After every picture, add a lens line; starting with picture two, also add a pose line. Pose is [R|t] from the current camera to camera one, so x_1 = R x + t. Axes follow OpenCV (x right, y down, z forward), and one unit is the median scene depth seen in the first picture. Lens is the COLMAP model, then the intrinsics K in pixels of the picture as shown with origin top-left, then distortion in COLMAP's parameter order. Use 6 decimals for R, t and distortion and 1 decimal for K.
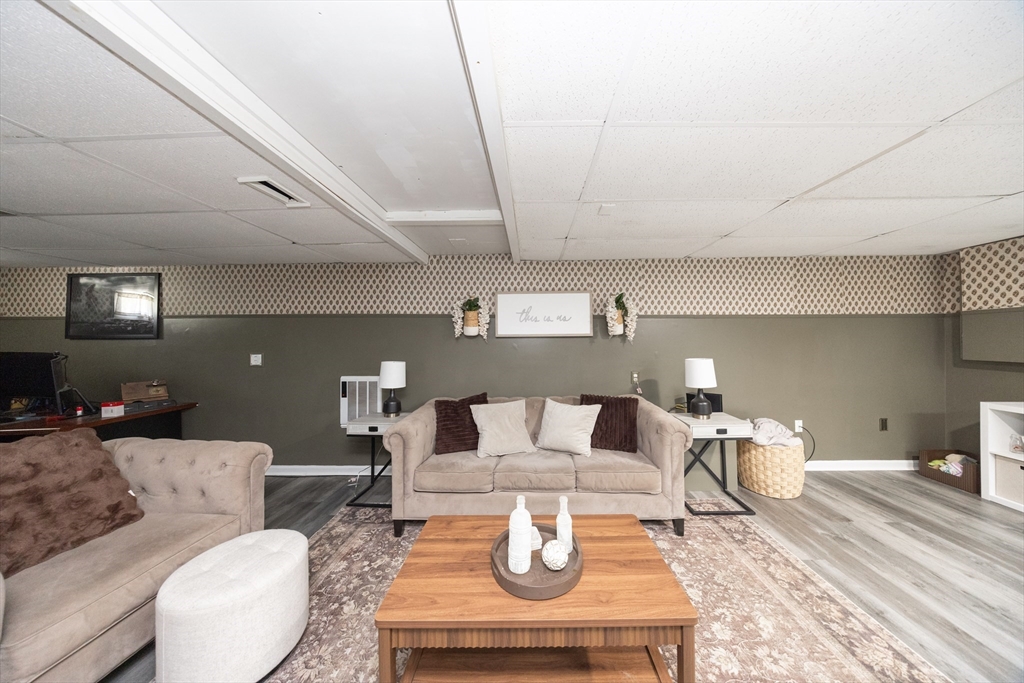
lens RADIAL K [[300.2, 0, 533.9], [0, 300.2, 336.7], [0, 0, 1]] dist [-0.001916, -0.000306]
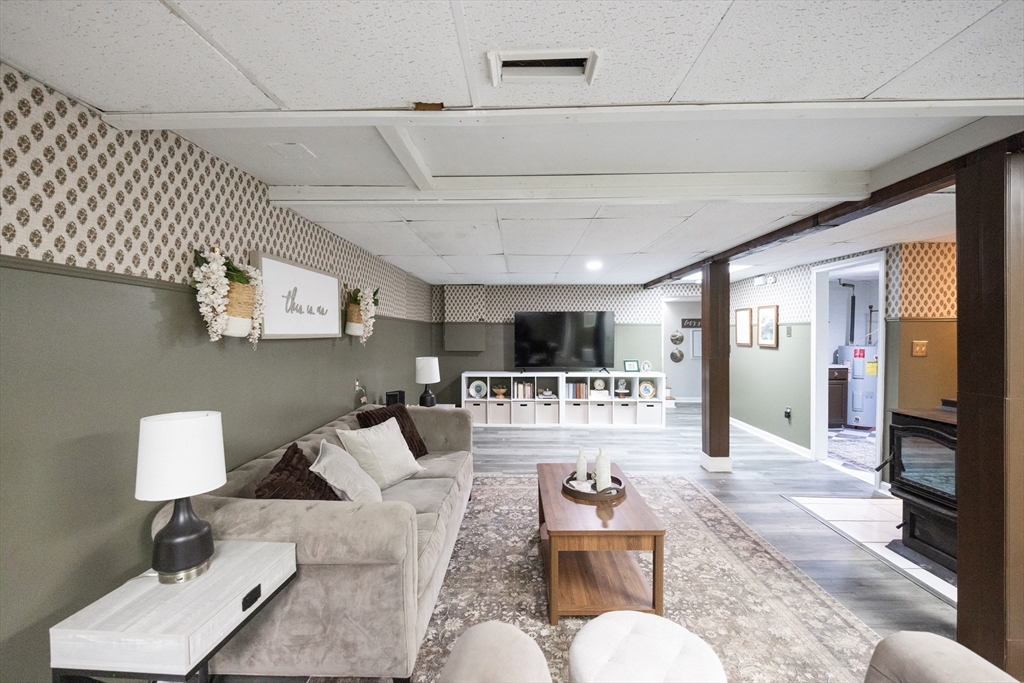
lens RADIAL K [[434.0, 0, 513.8], [0, 434.0, 340.8], [0, 0, 1]] dist [-0.002330, -0.000183]
pose [[-0.000353, -0.010580, 0.999944, -0.869364], [-0.003397, 0.999938, 0.010579, -0.005449], [-0.999994, -0.003393, -0.000389, 0.560471]]
